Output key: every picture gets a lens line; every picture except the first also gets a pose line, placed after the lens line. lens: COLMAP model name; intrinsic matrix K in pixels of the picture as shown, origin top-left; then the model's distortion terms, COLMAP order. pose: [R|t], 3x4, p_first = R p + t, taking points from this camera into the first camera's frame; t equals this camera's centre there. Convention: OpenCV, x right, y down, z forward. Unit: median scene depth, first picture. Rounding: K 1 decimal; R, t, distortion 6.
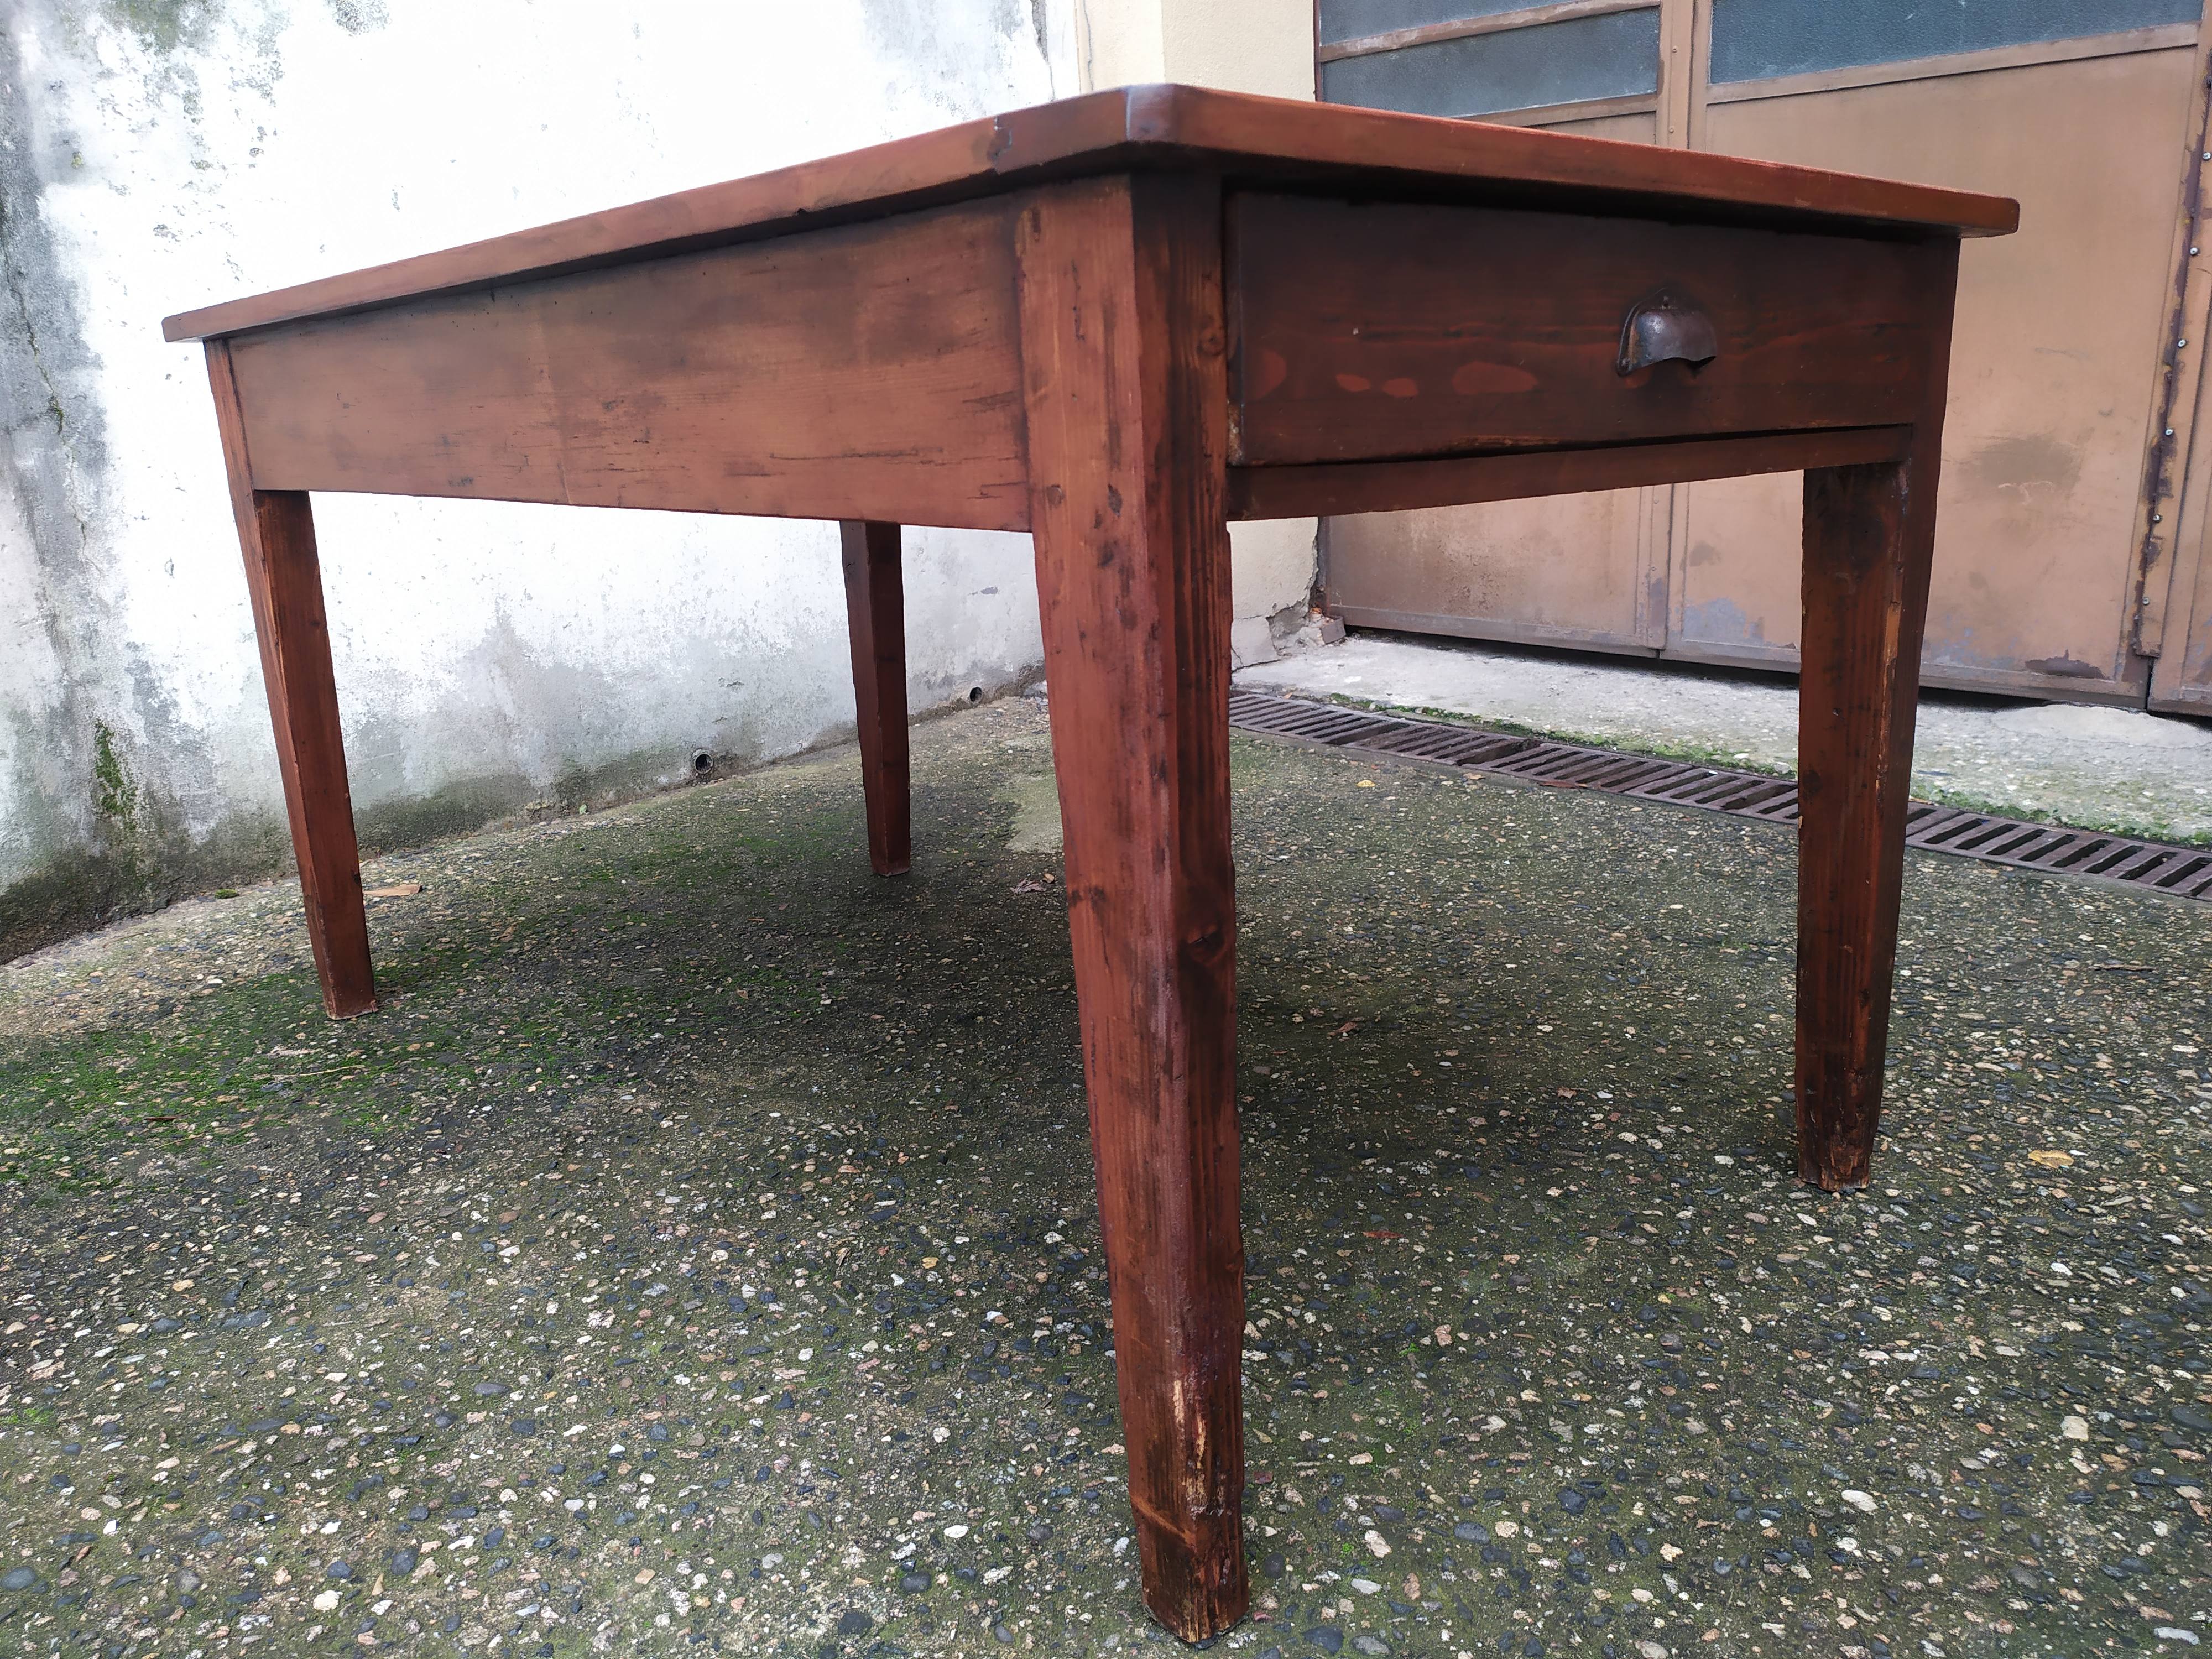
lens RADIAL K [[1669.8, 0, 1118.1], [0, 1669.8, 812.4], [0, 0, 1]] dist [0.066204, -0.083947]
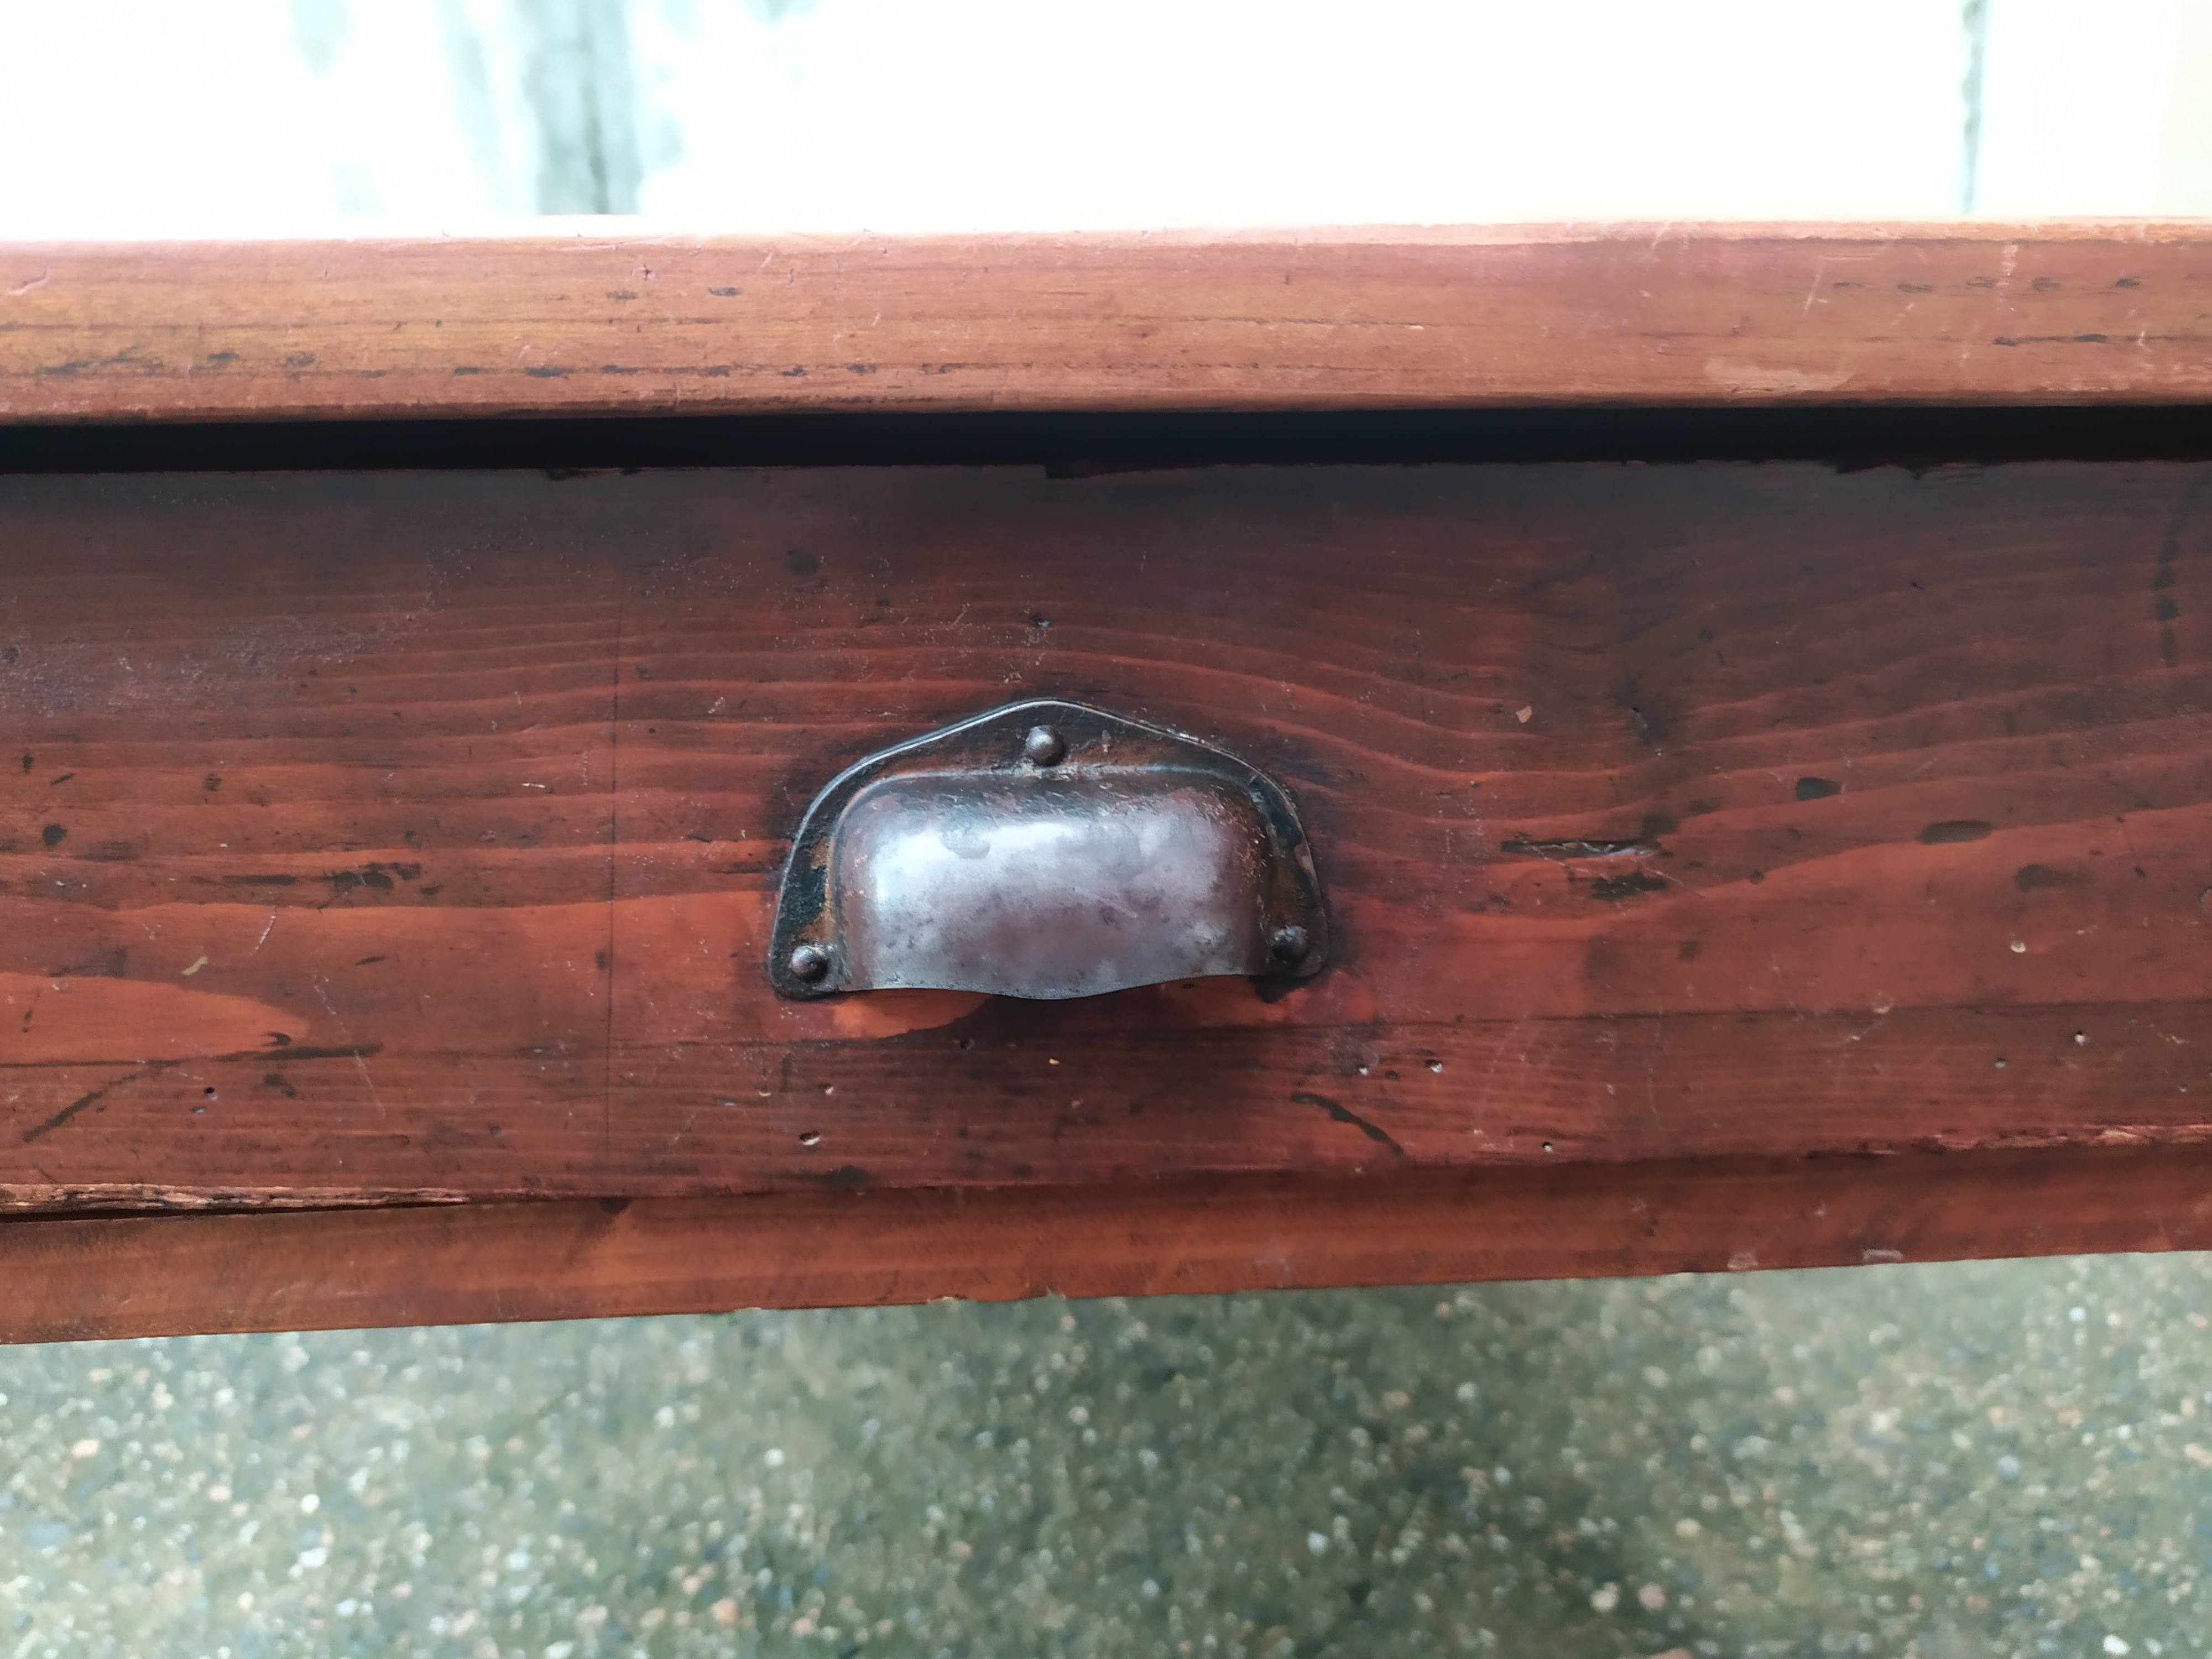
lens RADIAL K [[1729.3, 0, 1106.8], [0, 1729.3, 804.1], [0, 0, 1]] dist [-0.008499, 0.003630]
pose [[0.795948, 0.180303, -0.577890, 0.263853], [-0.157418, 0.983421, 0.090013, -0.170732], [0.584539, 0.019324, 0.811135, 0.416117]]
